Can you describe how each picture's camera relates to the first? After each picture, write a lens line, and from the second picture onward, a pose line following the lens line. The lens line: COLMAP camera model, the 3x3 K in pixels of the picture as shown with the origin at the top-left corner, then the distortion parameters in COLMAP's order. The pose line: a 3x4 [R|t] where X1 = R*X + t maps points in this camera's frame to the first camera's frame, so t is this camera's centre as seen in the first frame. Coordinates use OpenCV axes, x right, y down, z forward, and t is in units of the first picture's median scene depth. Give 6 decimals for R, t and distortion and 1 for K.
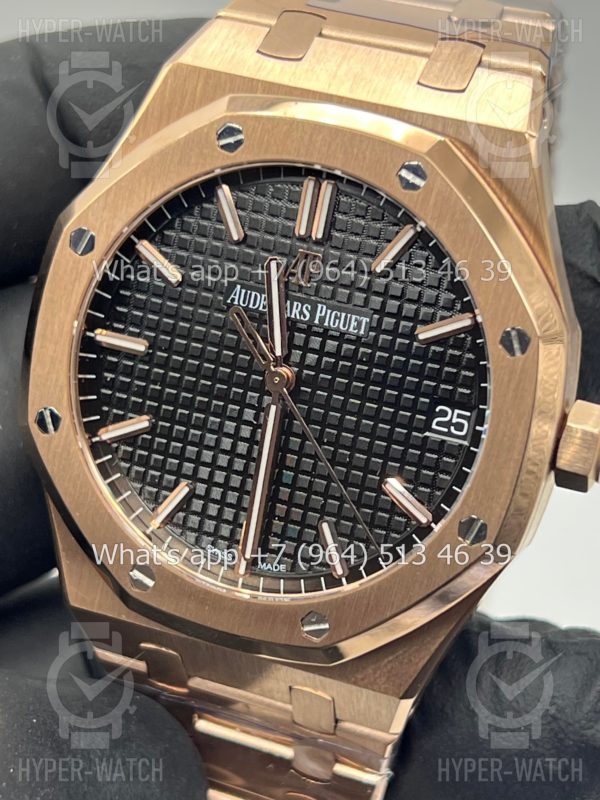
lens RADIAL K [[1888.9, 0, 295.6], [0, 1888.9, 398.4], [0, 0, 1]] dist [0.221019, 0.000000]
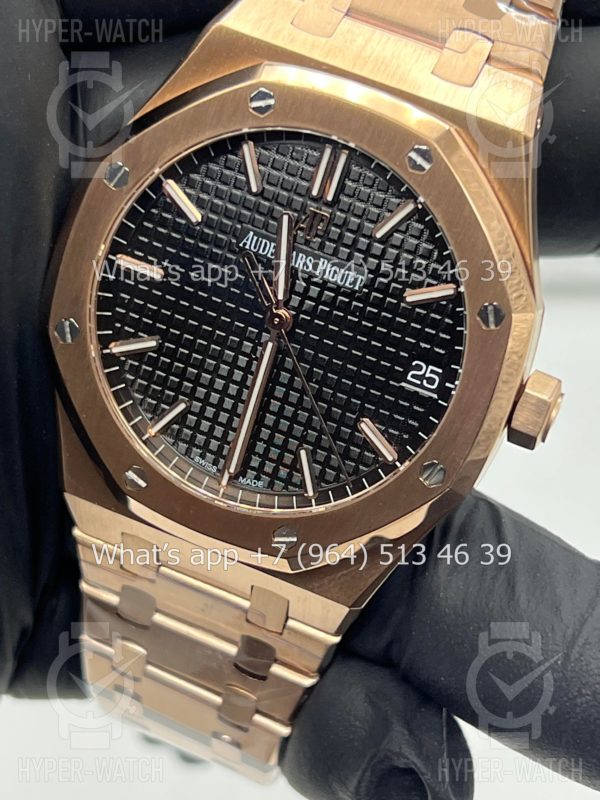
lens RADIAL K [[1888.9, 0, 306.3], [0, 1888.9, 407.0], [0, 0, 1]] dist [0.221019, 0.000000]
pose [[0.991108, 0.114085, 0.068481, -0.063467], [-0.119146, 0.990038, 0.075025, -0.045364], [-0.059239, -0.082517, 0.994827, -0.129814]]
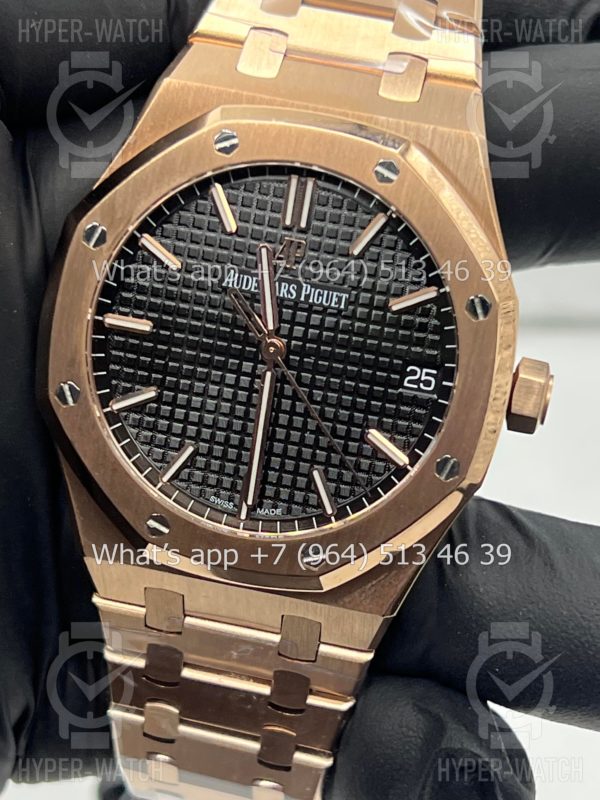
lens RADIAL K [[1888.9, 0, 309.1], [0, 1888.9, 435.8], [0, 0, 1]] dist [0.221019, 0.000000]
pose [[0.985316, -0.040940, 0.165763, -0.181614], [0.042128, 0.999106, -0.003657, 0.048386], [-0.165465, 0.010587, 0.986159, -0.154139]]
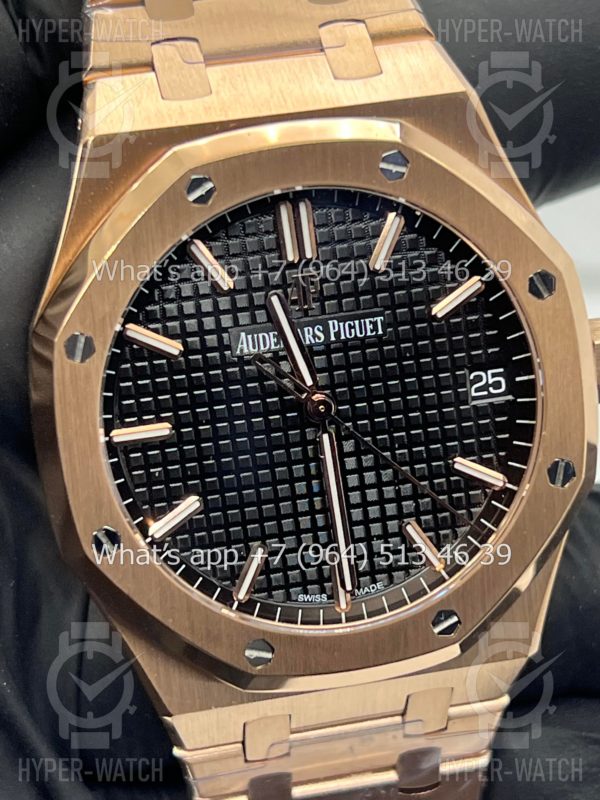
lens RADIAL K [[1888.9, 0, 298.5], [0, 1888.9, 401.5], [0, 0, 1]] dist [0.221019, 0.000000]
pose [[0.852419, -0.363434, 0.375895, -0.382944], [0.355164, 0.930082, 0.093840, -0.108144], [-0.383718, 0.053513, 0.921899, 0.104030]]
